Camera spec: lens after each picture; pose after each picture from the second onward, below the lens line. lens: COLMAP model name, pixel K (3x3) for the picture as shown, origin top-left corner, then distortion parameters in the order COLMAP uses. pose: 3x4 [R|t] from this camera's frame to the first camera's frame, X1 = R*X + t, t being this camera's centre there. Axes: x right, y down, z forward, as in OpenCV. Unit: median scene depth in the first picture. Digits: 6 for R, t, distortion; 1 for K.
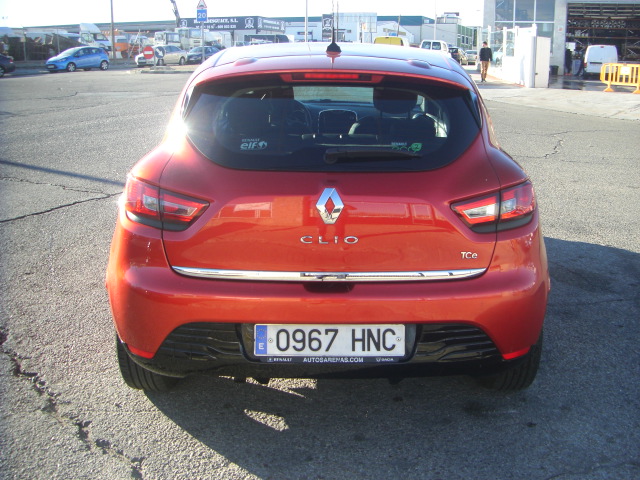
lens RADIAL K [[728.2, 0, 368.2], [0, 728.2, 238.3], [0, 0, 1]] dist [-0.193485, 0.162415]
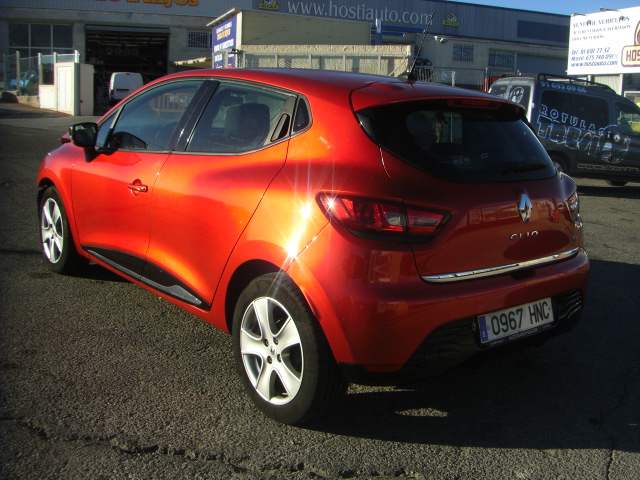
lens RADIAL K [[728.2, 0, 368.2], [0, 728.2, 238.3], [0, 0, 1]] dist [-0.193485, 0.162415]
pose [[0.761865, -0.101904, 0.639670, -1.006120], [0.125219, 0.992089, 0.008907, -0.036442], [-0.635518, 0.073313, 0.768598, 0.215558]]
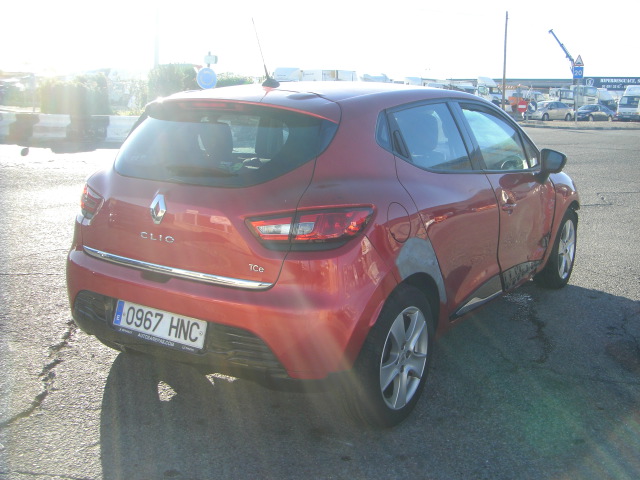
lens RADIAL K [[728.2, 0, 368.2], [0, 728.2, 238.3], [0, 0, 1]] dist [-0.193485, 0.162415]
pose [[0.843088, 0.111354, -0.526121, 0.834912], [-0.152618, 0.987646, -0.035529, -0.007224], [0.515665, 0.110250, 0.849667, 0.166677]]
